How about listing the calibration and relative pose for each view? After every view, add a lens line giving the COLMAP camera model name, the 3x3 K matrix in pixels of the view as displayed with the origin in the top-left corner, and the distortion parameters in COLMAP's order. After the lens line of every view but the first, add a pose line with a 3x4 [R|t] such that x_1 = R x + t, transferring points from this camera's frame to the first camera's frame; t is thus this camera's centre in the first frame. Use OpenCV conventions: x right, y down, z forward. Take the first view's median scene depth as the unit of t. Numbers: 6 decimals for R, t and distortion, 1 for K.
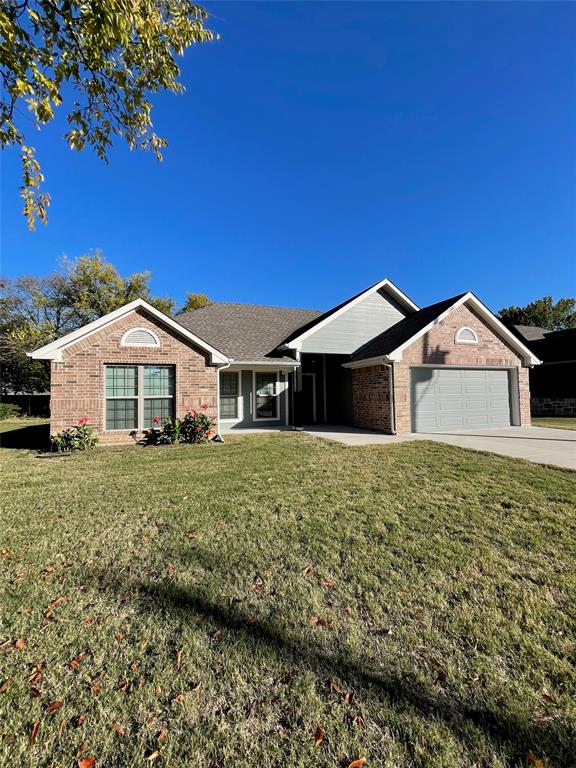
lens RADIAL K [[309.8, 0, 288.0], [0, 309.8, 384.0], [0, 0, 1]] dist [-0.001397, 0.000127]
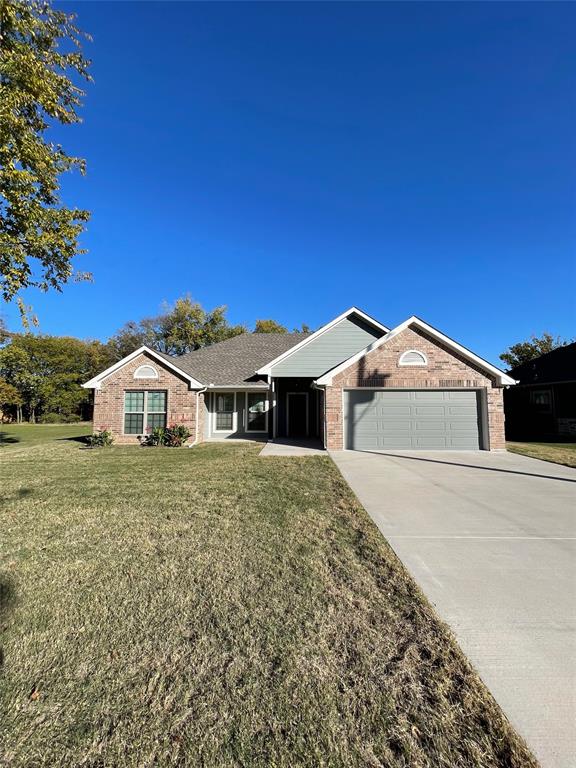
lens RADIAL K [[309.8, 0, 288.0], [0, 309.8, 384.0], [0, 0, 1]] dist [-0.001397, 0.000127]
pose [[0.935025, -0.010998, -0.354412, 0.571852], [-0.000728, 0.999457, -0.032935, -0.038043], [0.354581, 0.031053, 0.934509, -0.109126]]
